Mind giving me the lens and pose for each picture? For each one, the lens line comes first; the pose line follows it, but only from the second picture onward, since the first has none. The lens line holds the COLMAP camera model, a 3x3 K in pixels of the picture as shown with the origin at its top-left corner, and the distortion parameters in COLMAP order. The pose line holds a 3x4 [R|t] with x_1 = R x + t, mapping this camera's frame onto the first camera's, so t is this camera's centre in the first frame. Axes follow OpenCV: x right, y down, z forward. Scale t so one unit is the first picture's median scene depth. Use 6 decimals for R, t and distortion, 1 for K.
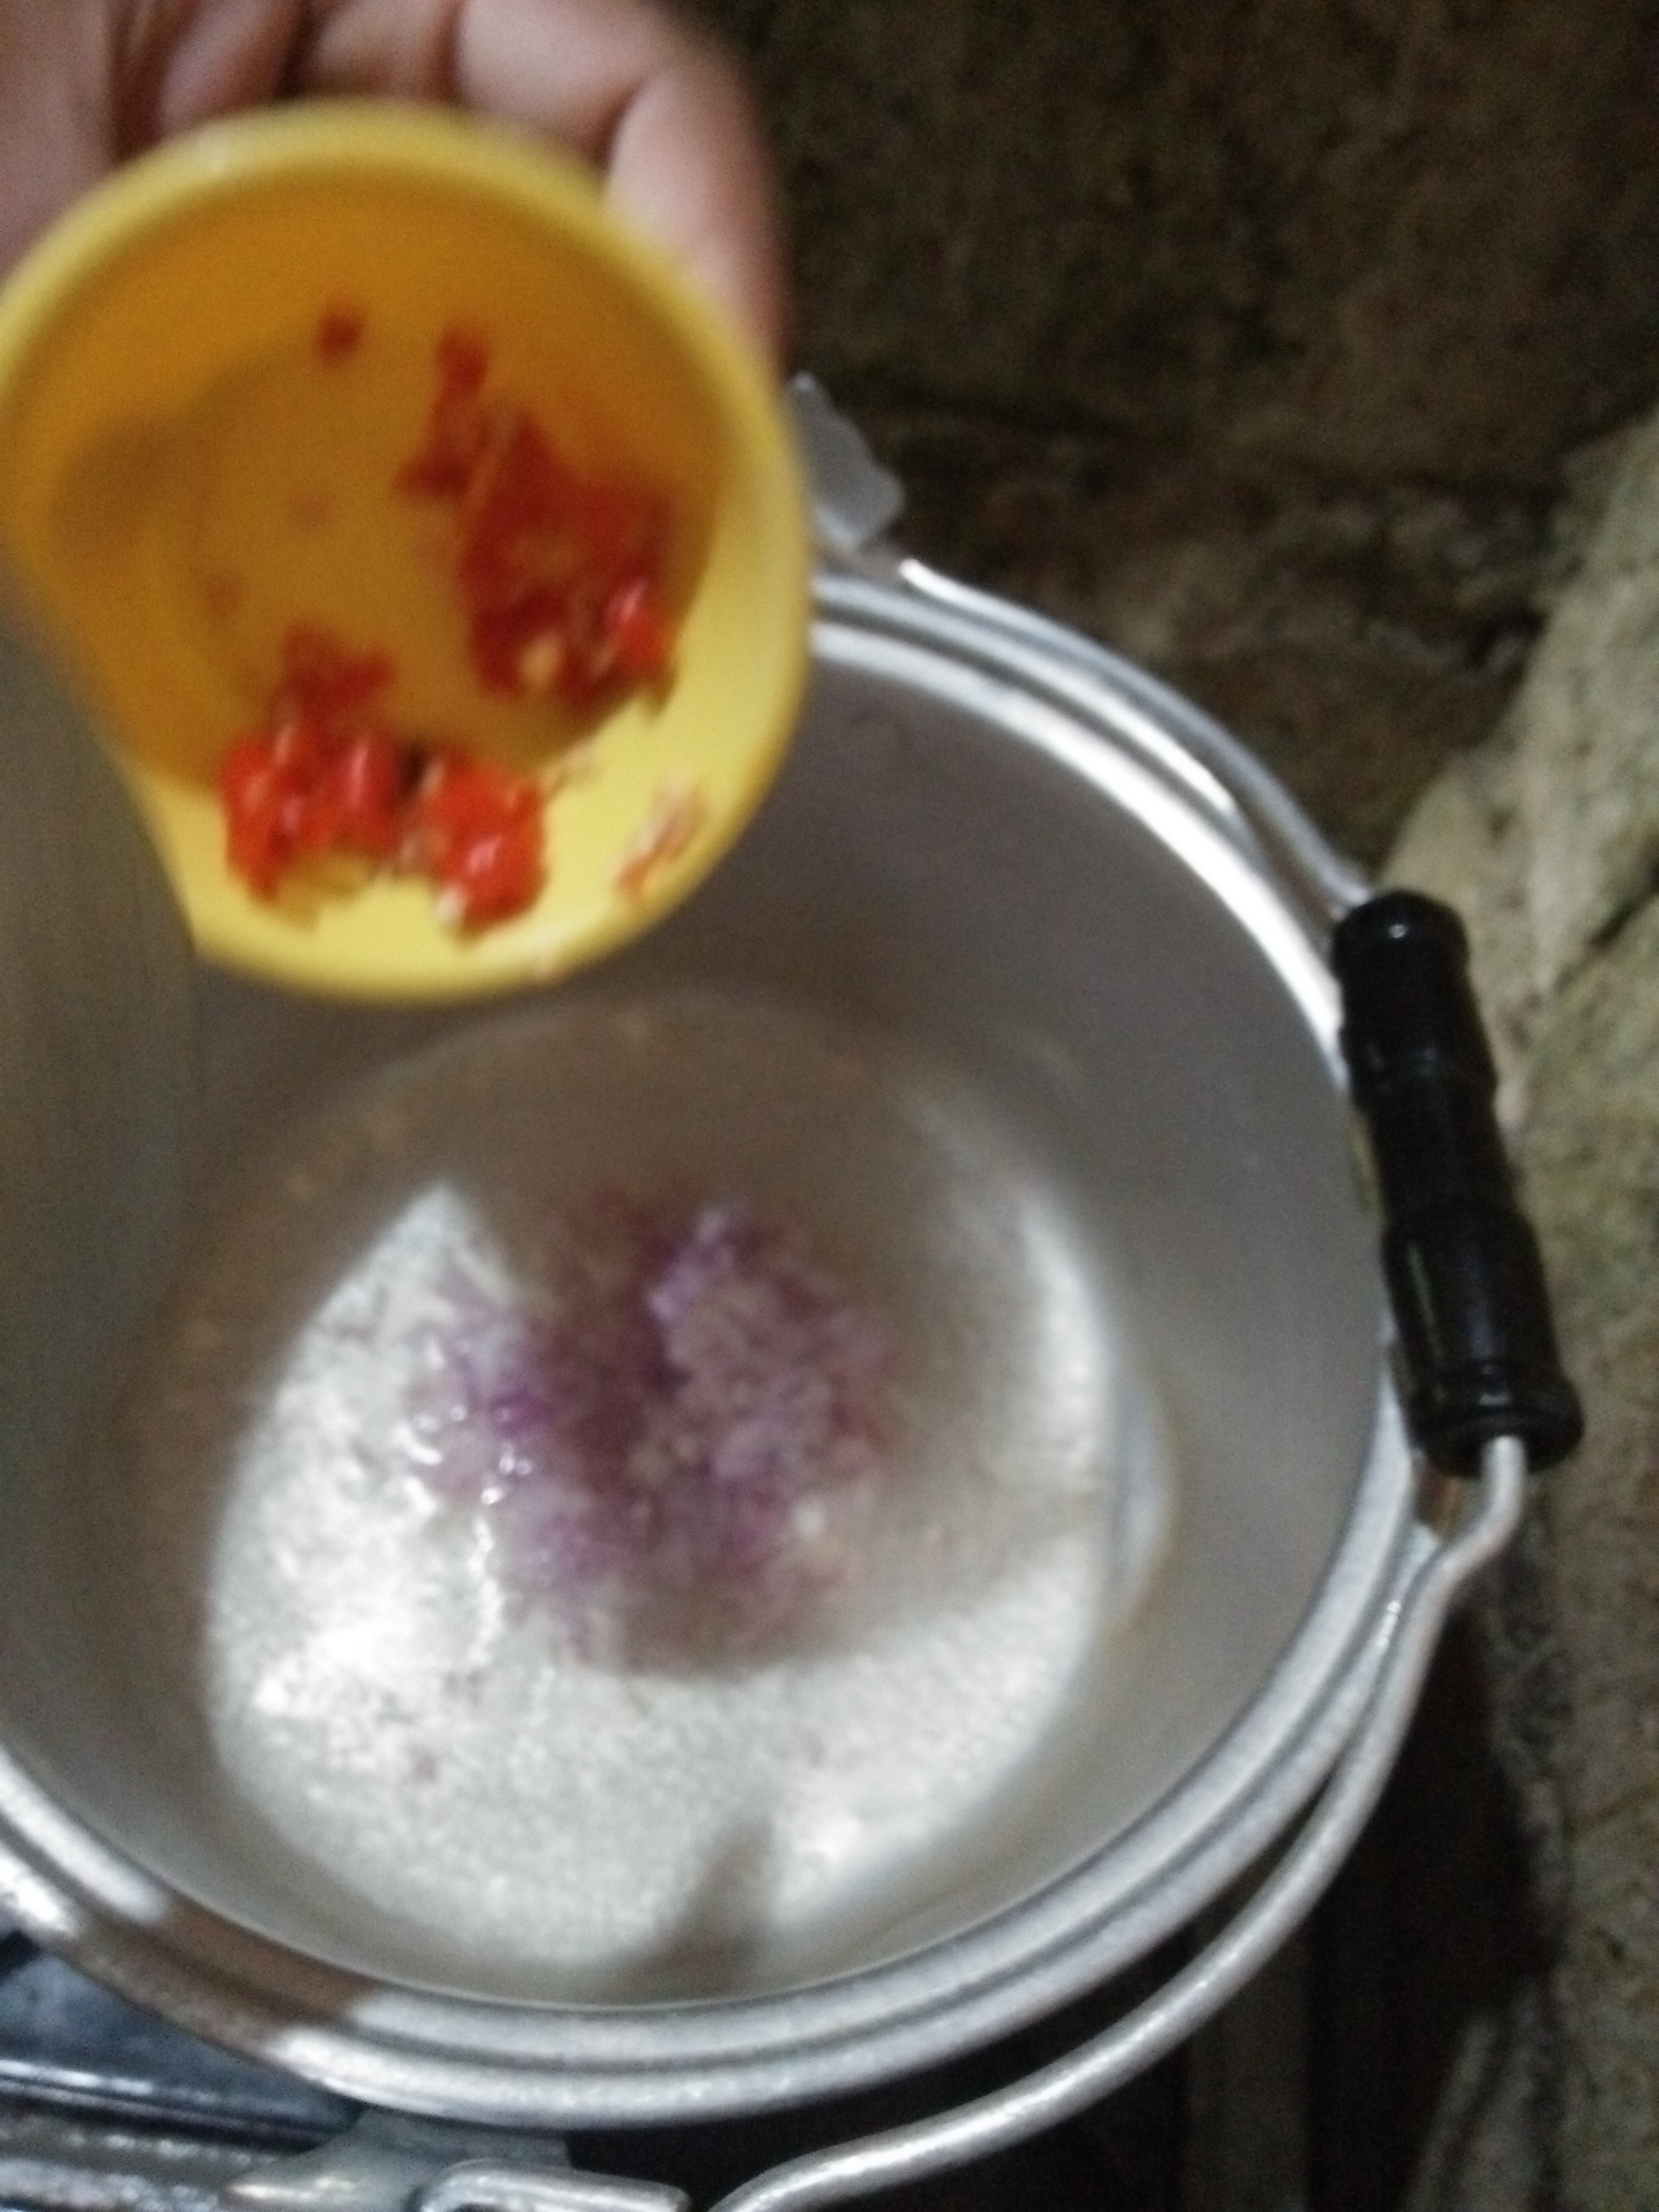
lens RADIAL K [[1783.1, 0, 823.7], [0, 1783.1, 1108.5], [0, 0, 1]] dist [0.119310, -0.202888]
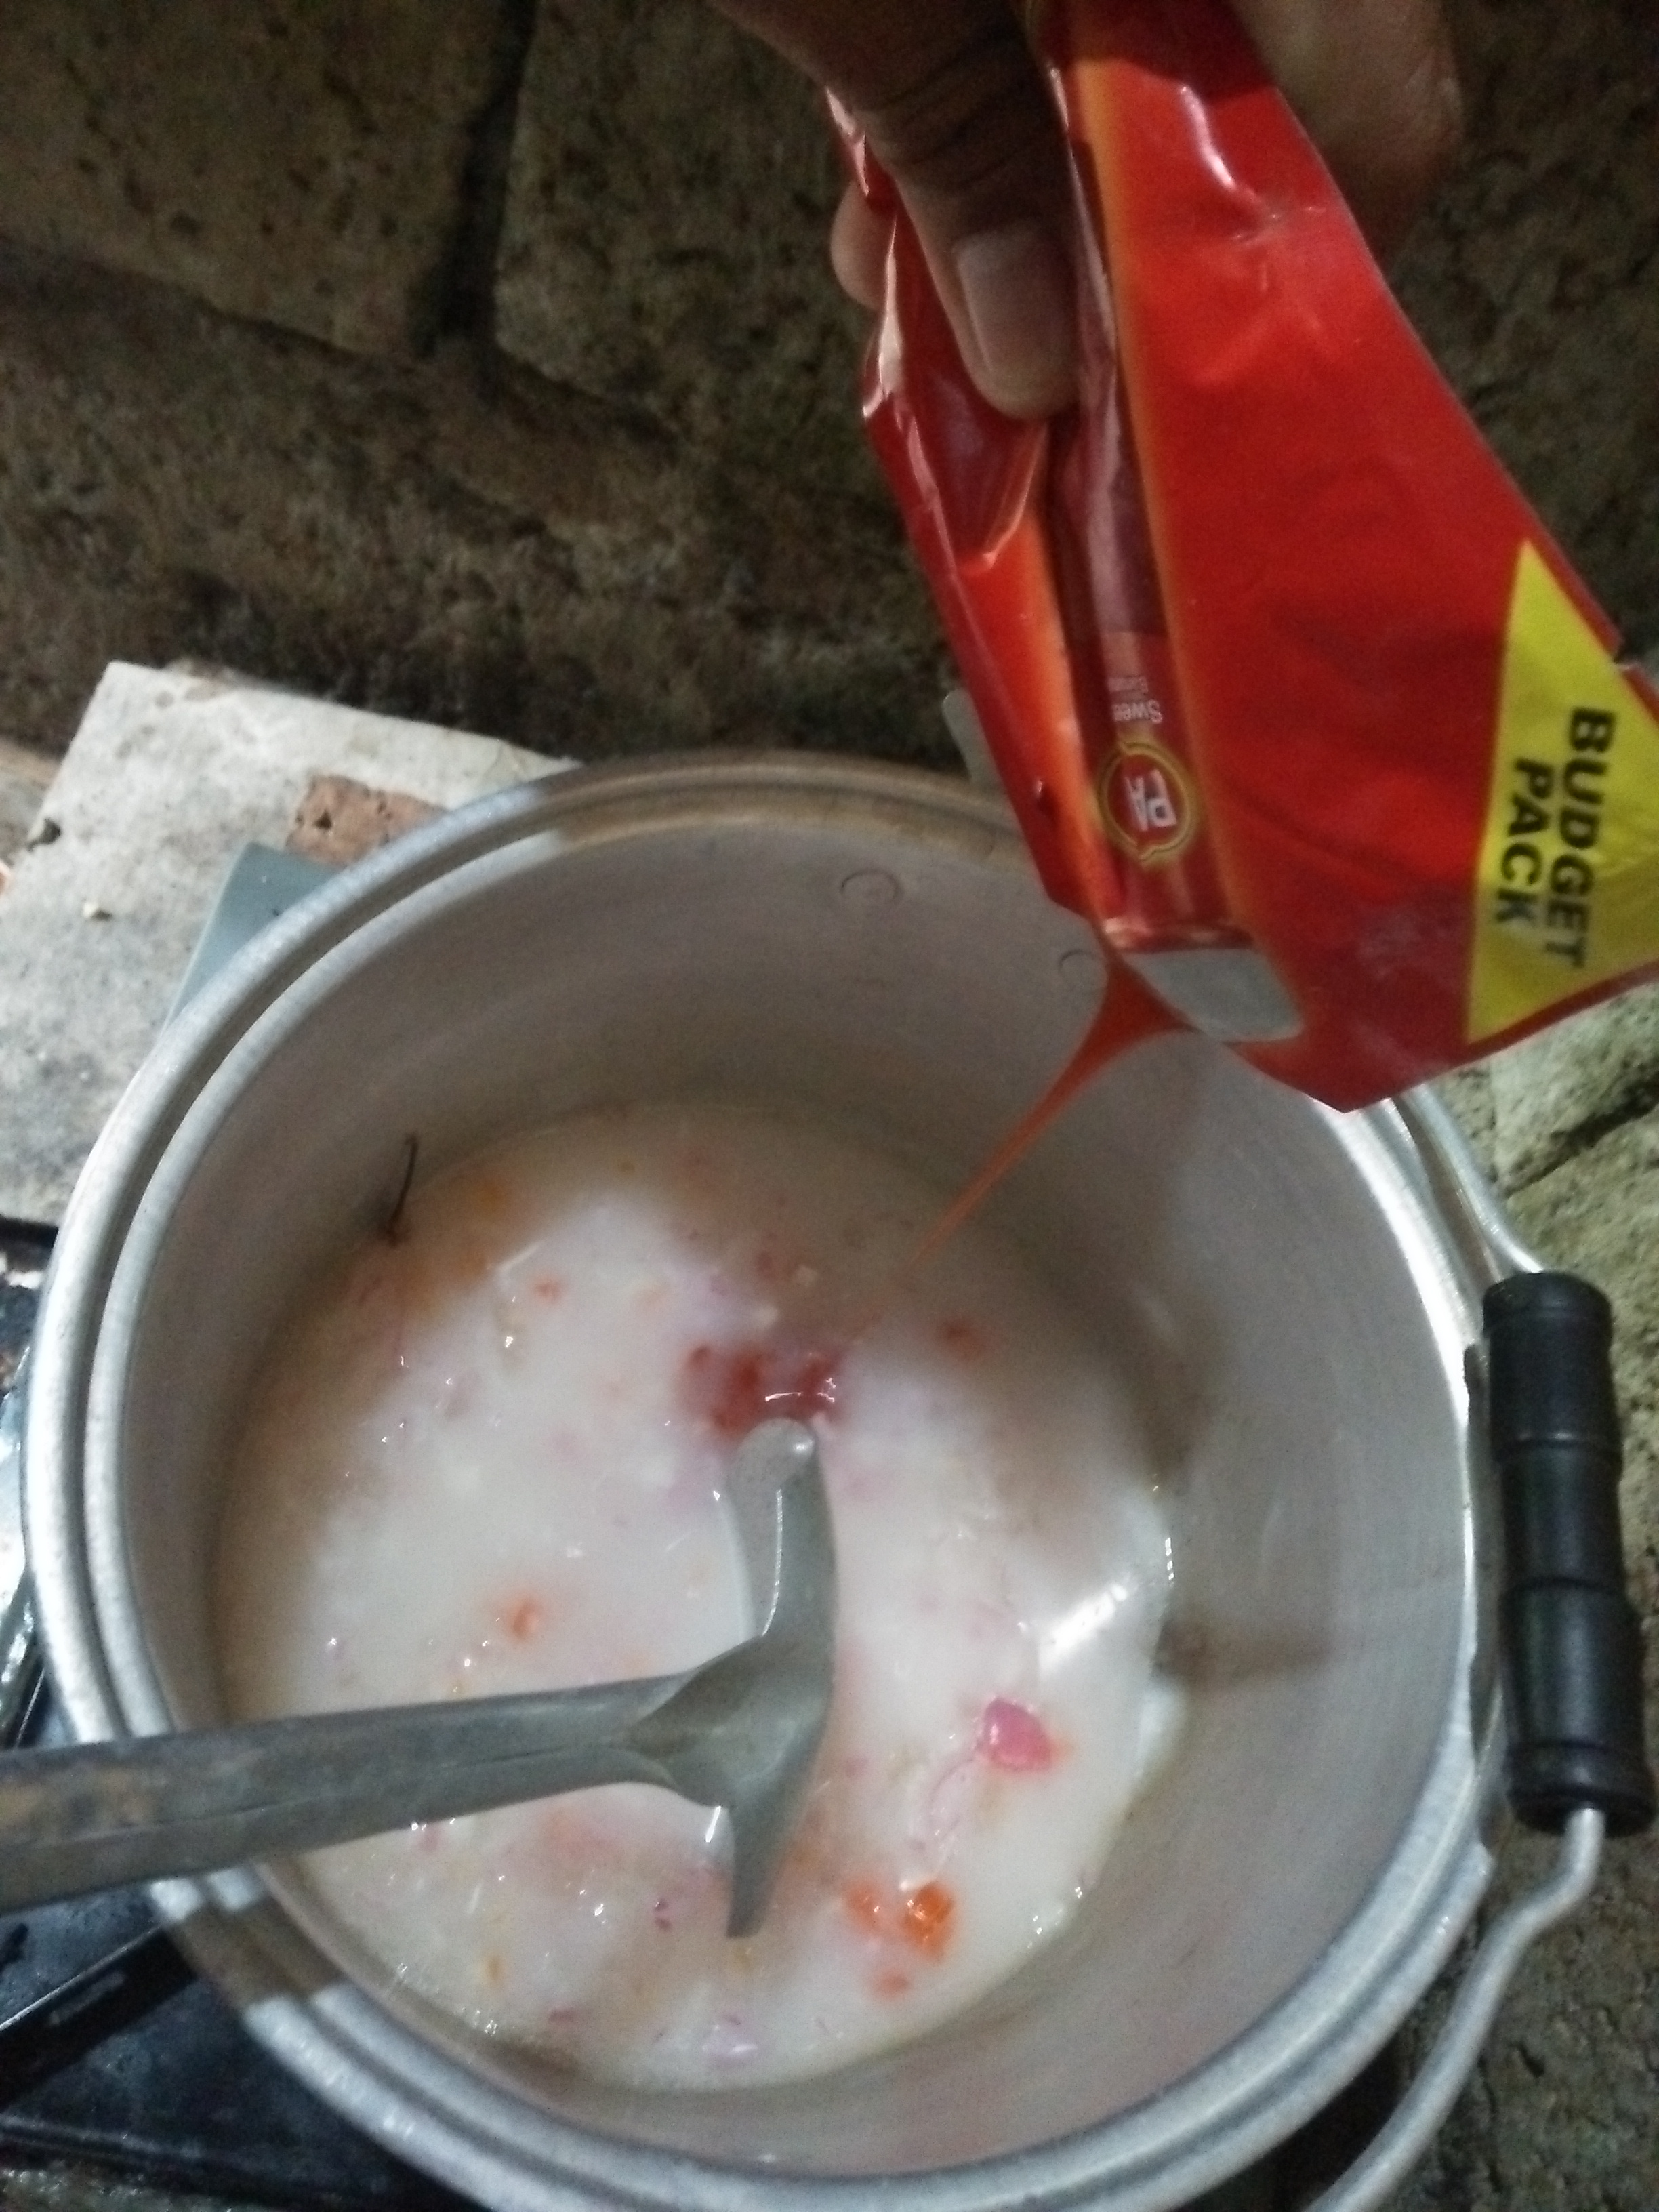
lens RADIAL K [[1758.1, 0, 829.5], [0, 1758.1, 1106.0], [0, 0, 1]] dist [0.128842, -0.183824]
pose [[0.986109, 0.107097, 0.126963, -0.168923], [-0.109865, 0.993833, 0.014989, -0.083103], [-0.124575, -0.028730, 0.991794, -0.039648]]
